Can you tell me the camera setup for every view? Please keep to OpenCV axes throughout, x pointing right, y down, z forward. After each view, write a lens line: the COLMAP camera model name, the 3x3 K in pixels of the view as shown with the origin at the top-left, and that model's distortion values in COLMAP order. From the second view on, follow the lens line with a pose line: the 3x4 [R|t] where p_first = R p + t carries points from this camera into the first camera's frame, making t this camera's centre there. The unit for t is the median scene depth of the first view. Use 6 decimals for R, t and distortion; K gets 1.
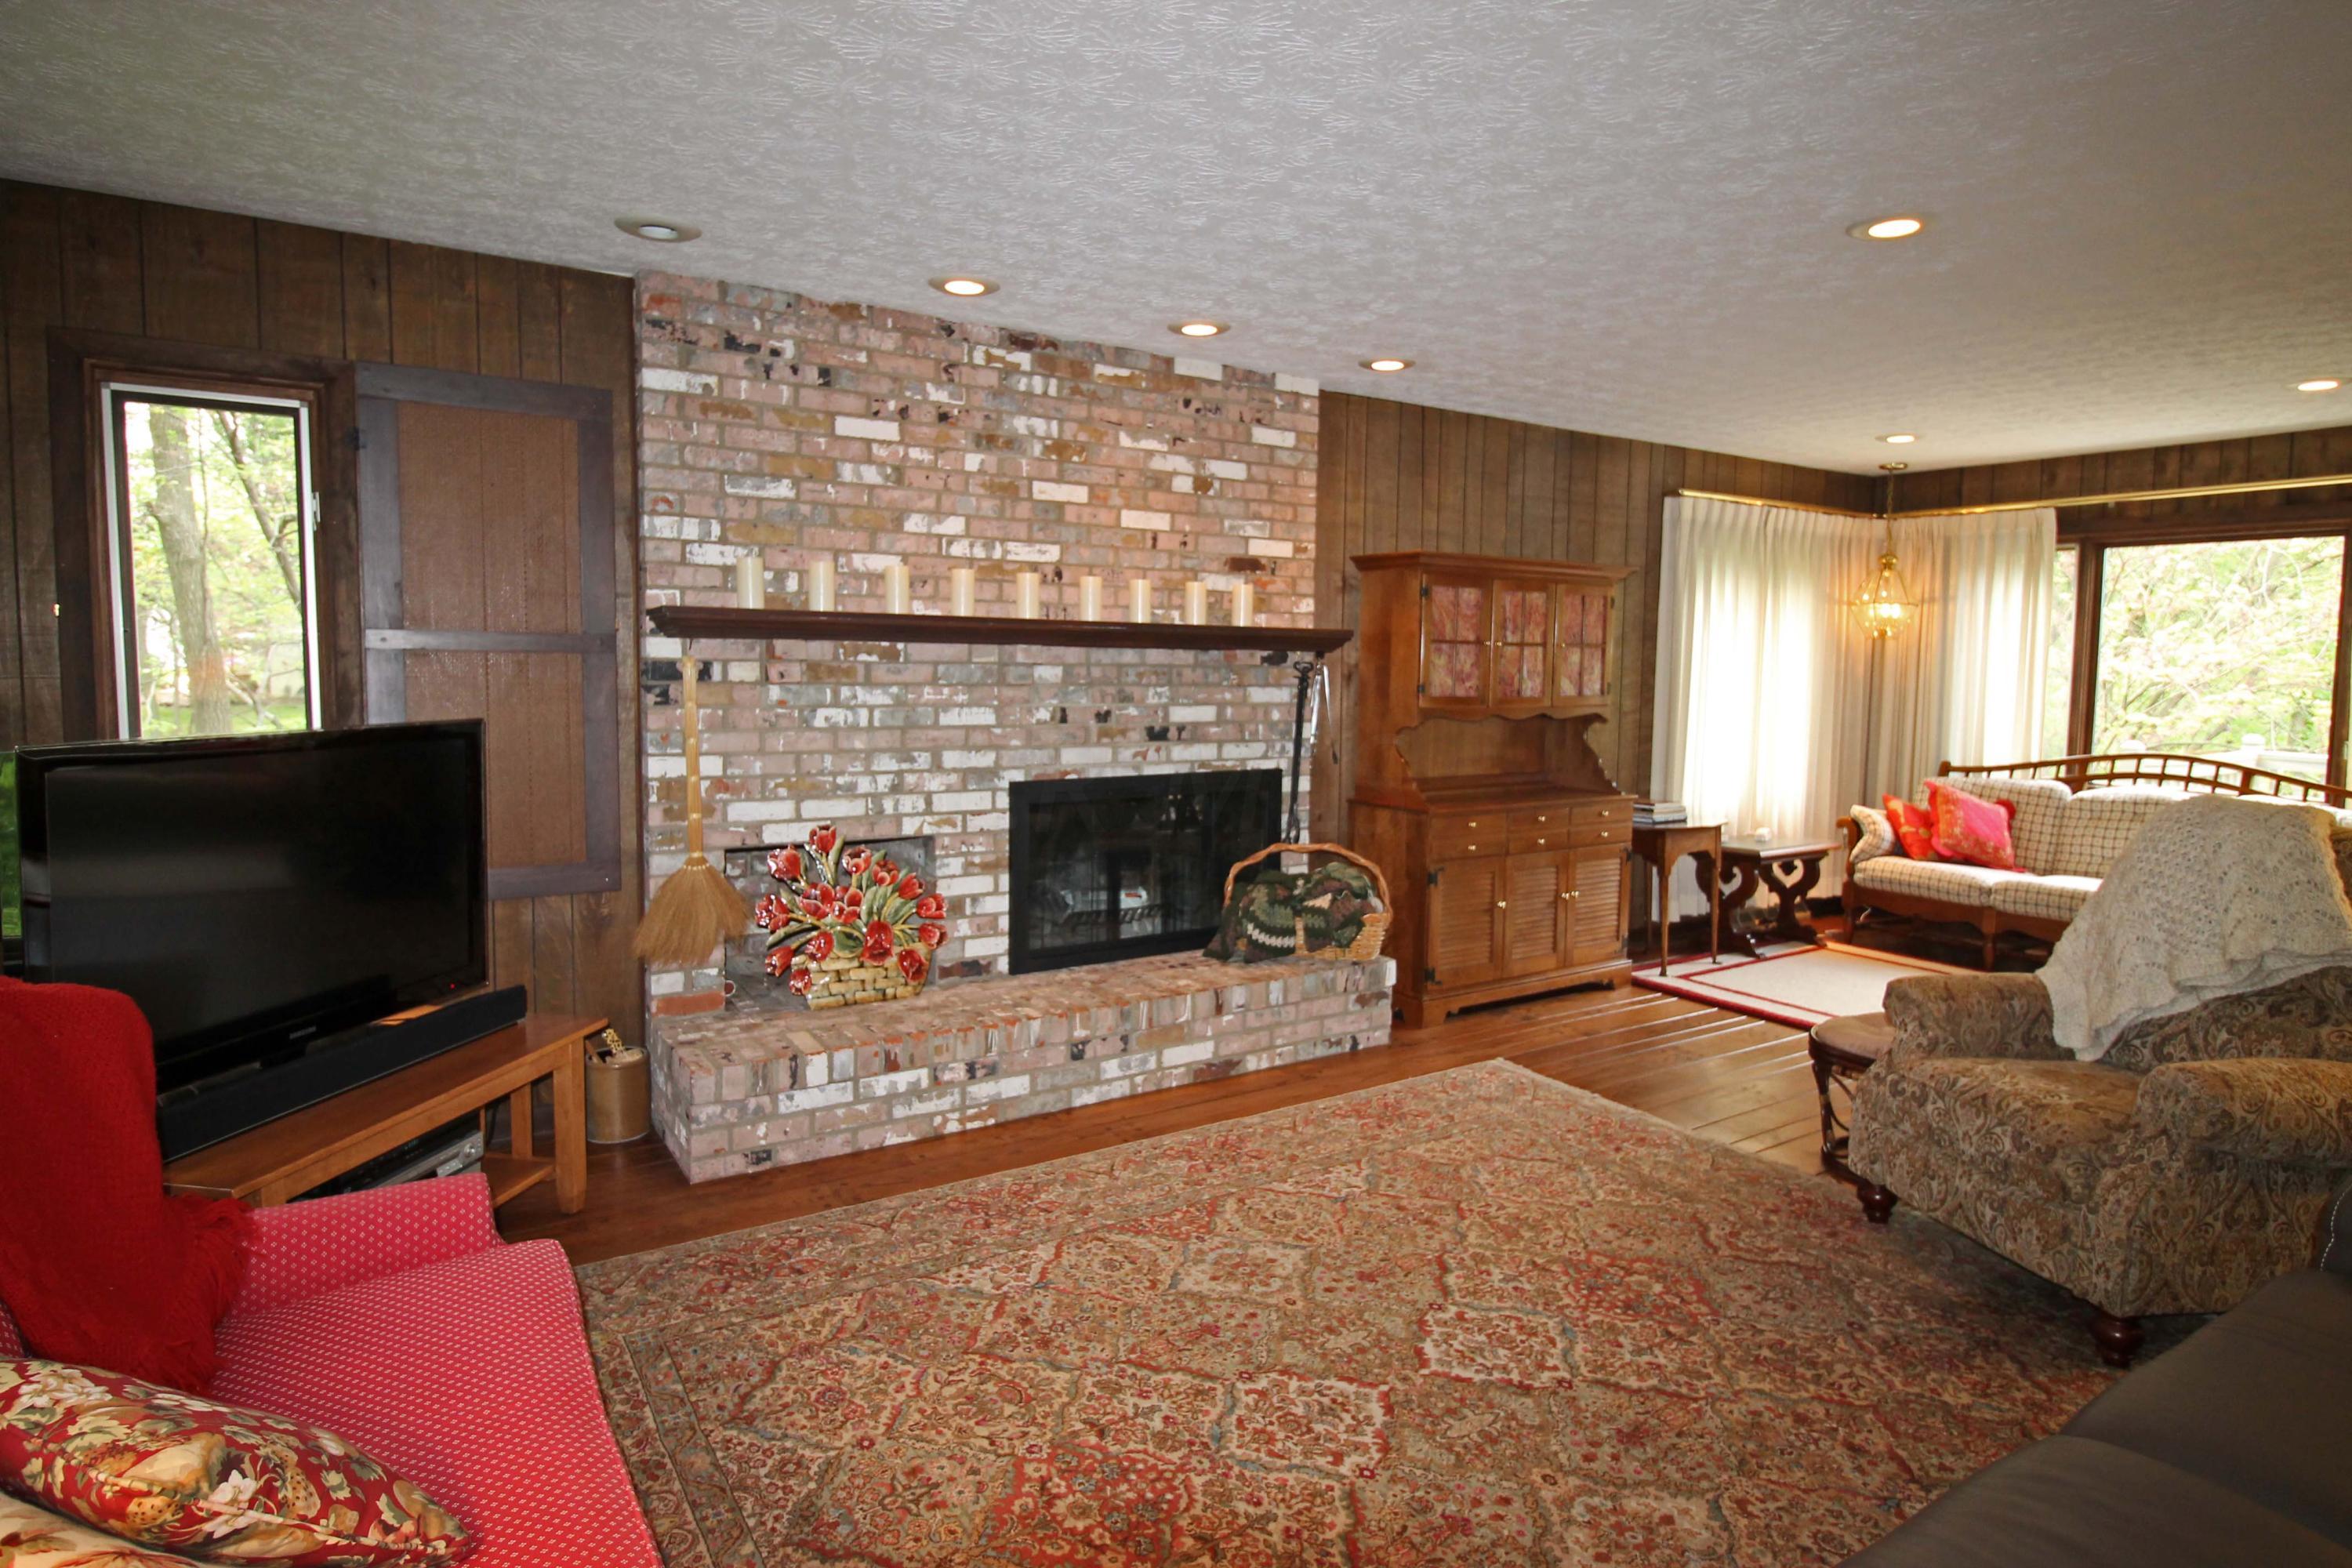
lens RADIAL K [[1267.3, 0, 1168.8], [0, 1267.3, 759.1], [0, 0, 1]] dist [0.002899, -0.012913]
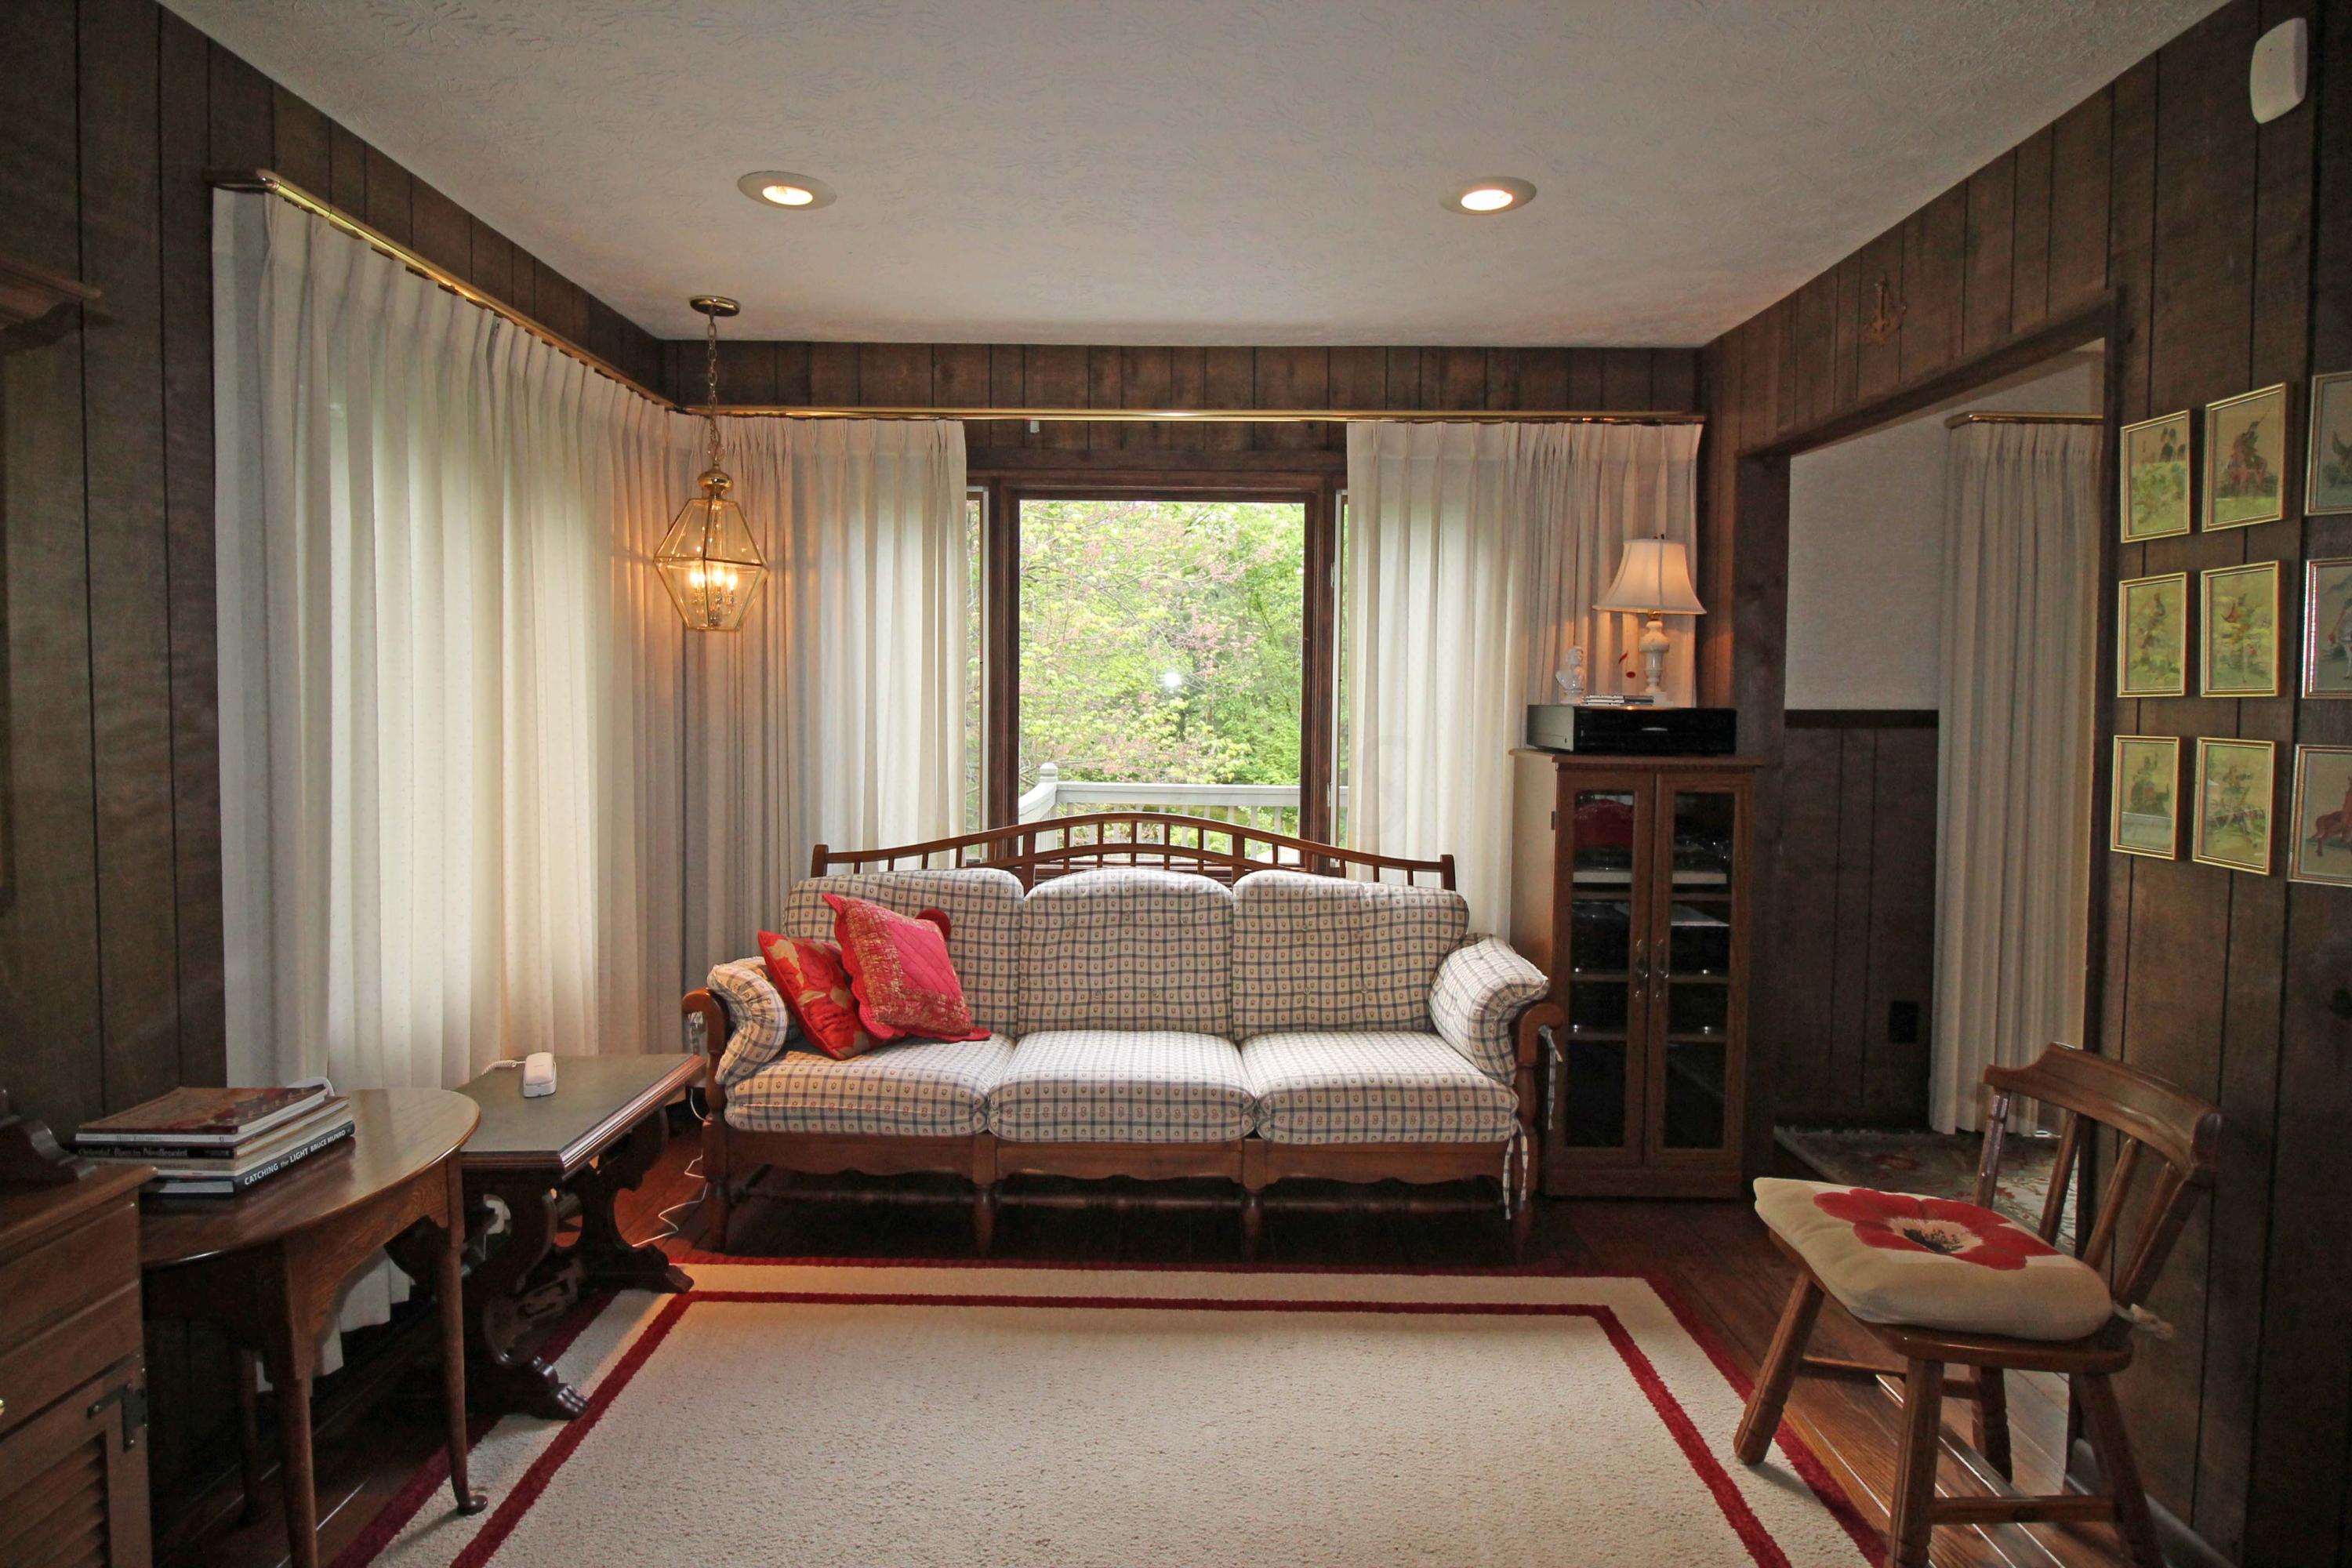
lens RADIAL K [[1290.7, 0, 1173.3], [0, 1290.7, 755.0], [0, 0, 1]] dist [0.001442, -0.006779]
pose [[0.544611, -0.045216, 0.837469, 0.328047], [0.063686, 0.997892, 0.012462, -0.056403], [-0.836267, 0.046548, 0.546343, 0.840135]]
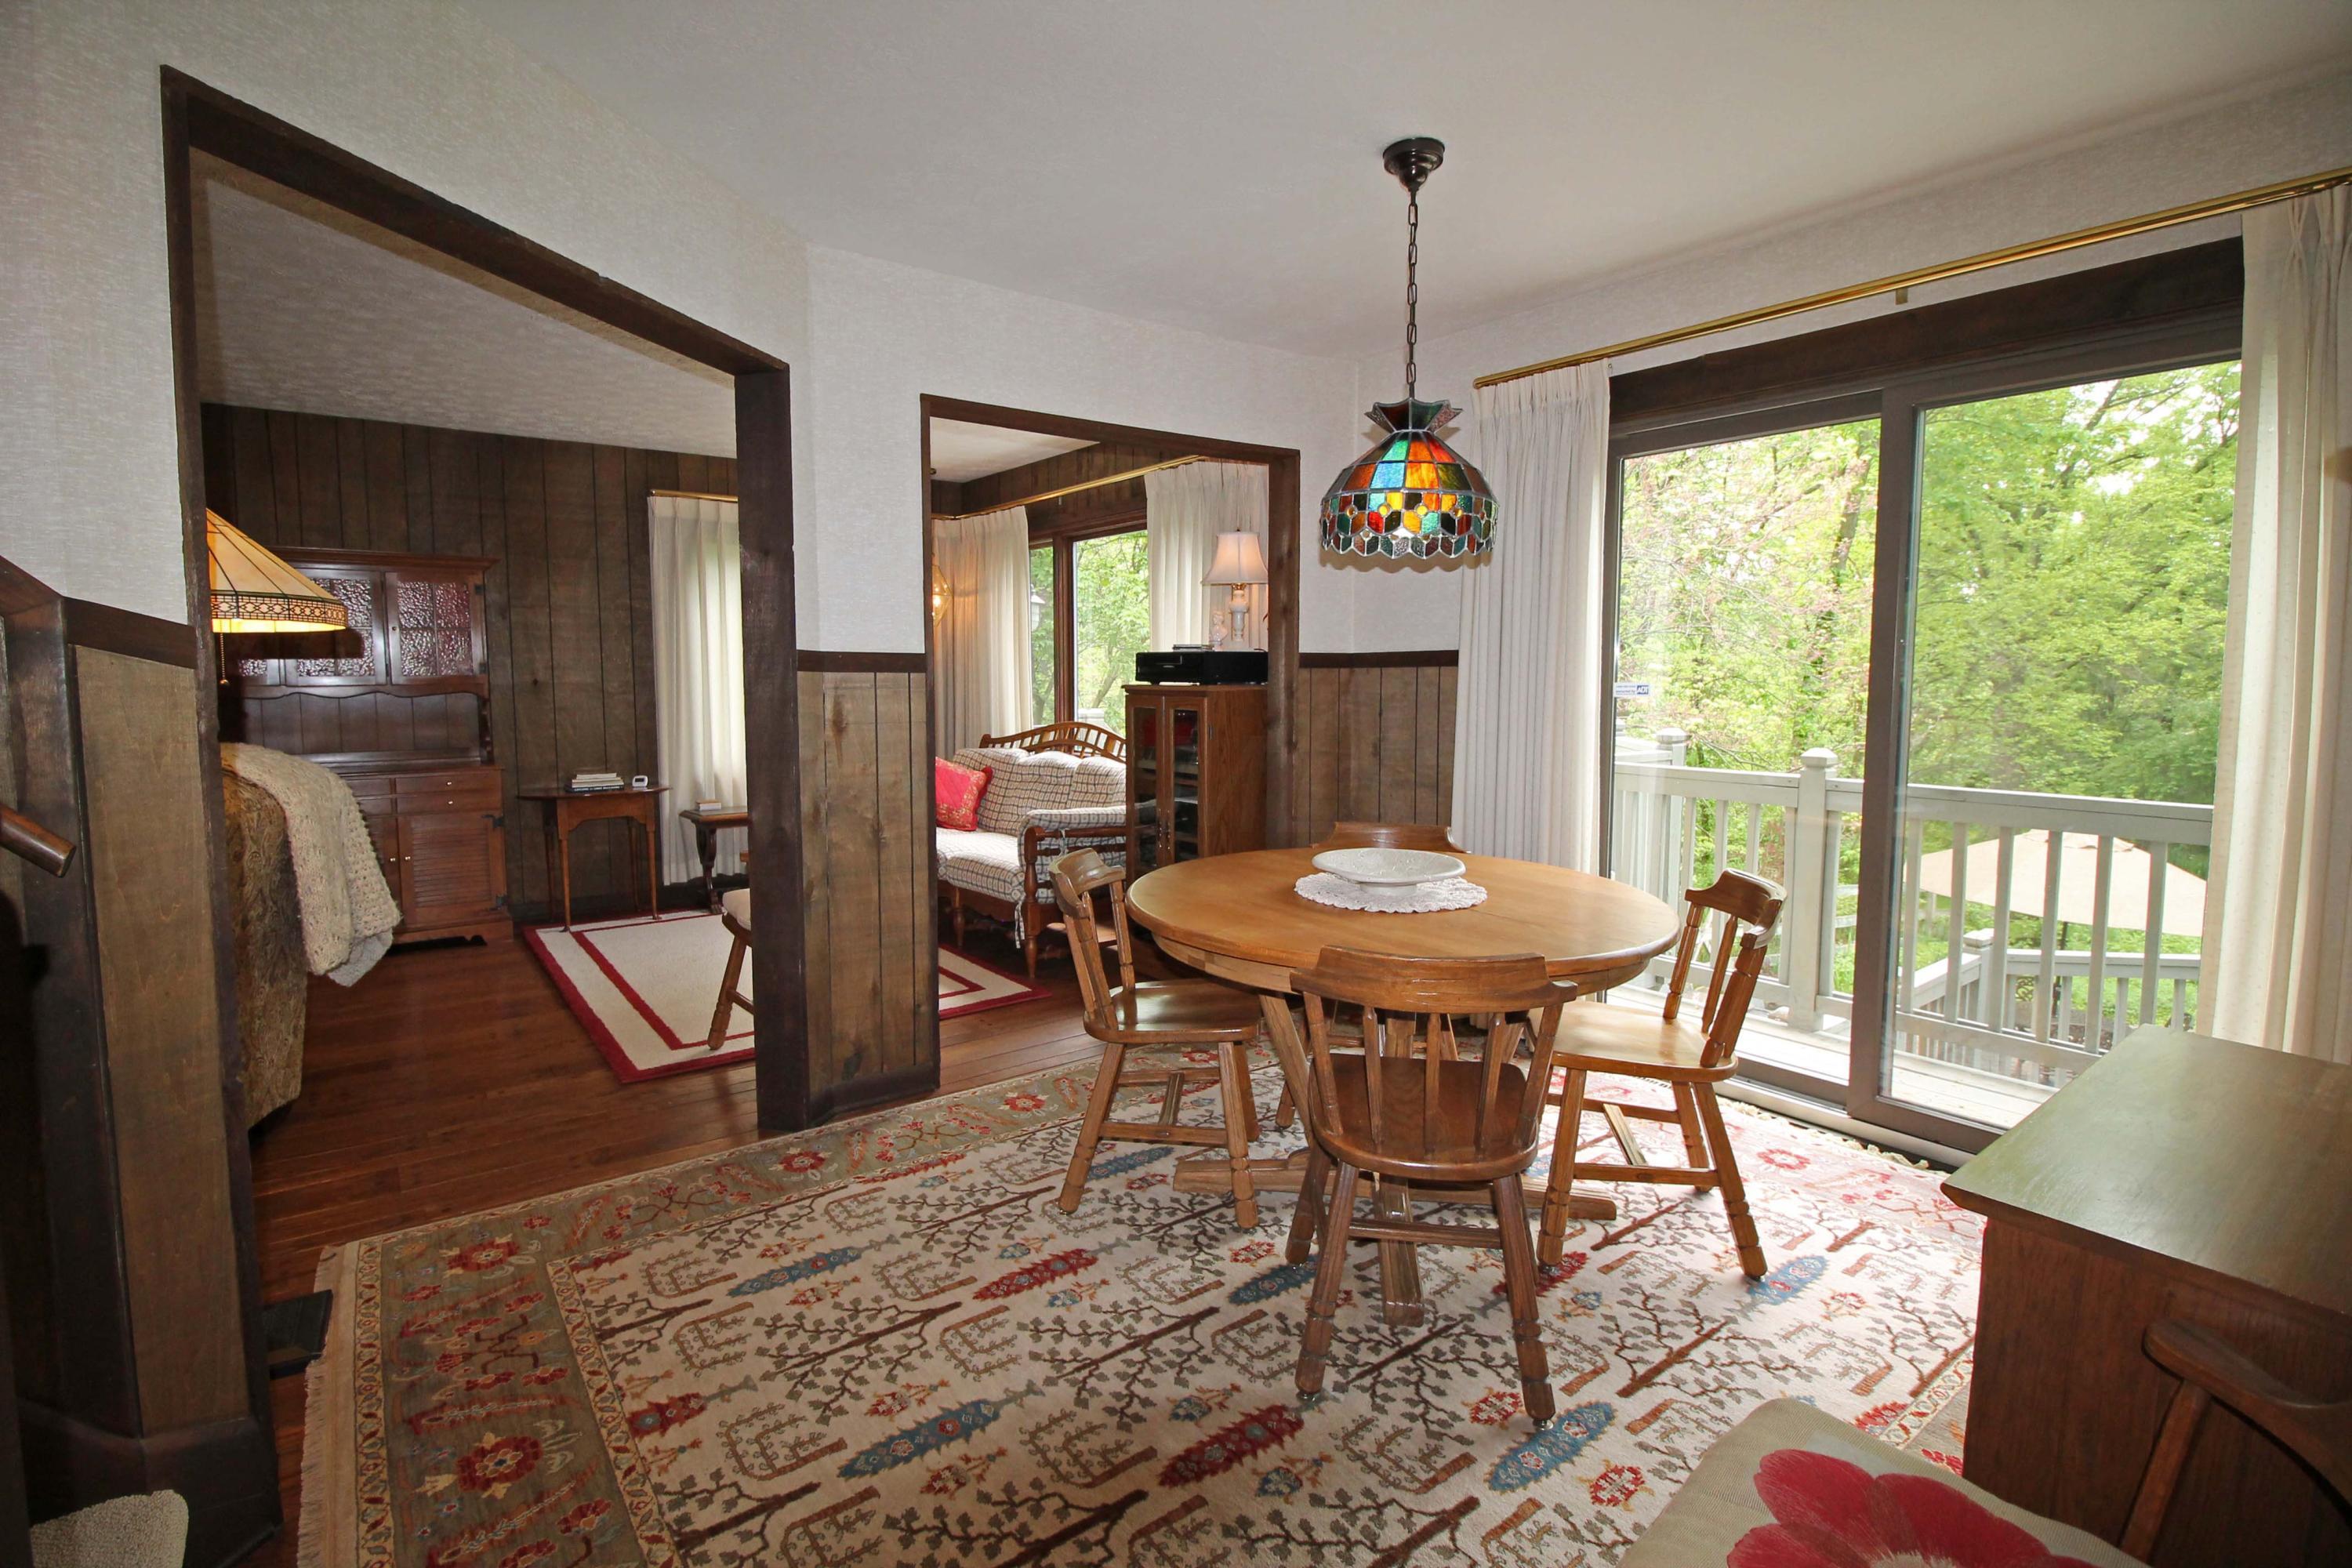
lens RADIAL K [[1106.8, 0, 1186.6], [0, 1106.8, 789.5], [0, 0, 1]] dist [-0.008602, -0.007048]
pose [[0.997312, -0.022002, 0.069895, 1.101373], [0.019952, 0.999354, 0.029900, 0.038345], [-0.070507, -0.028425, 0.997106, 0.015434]]
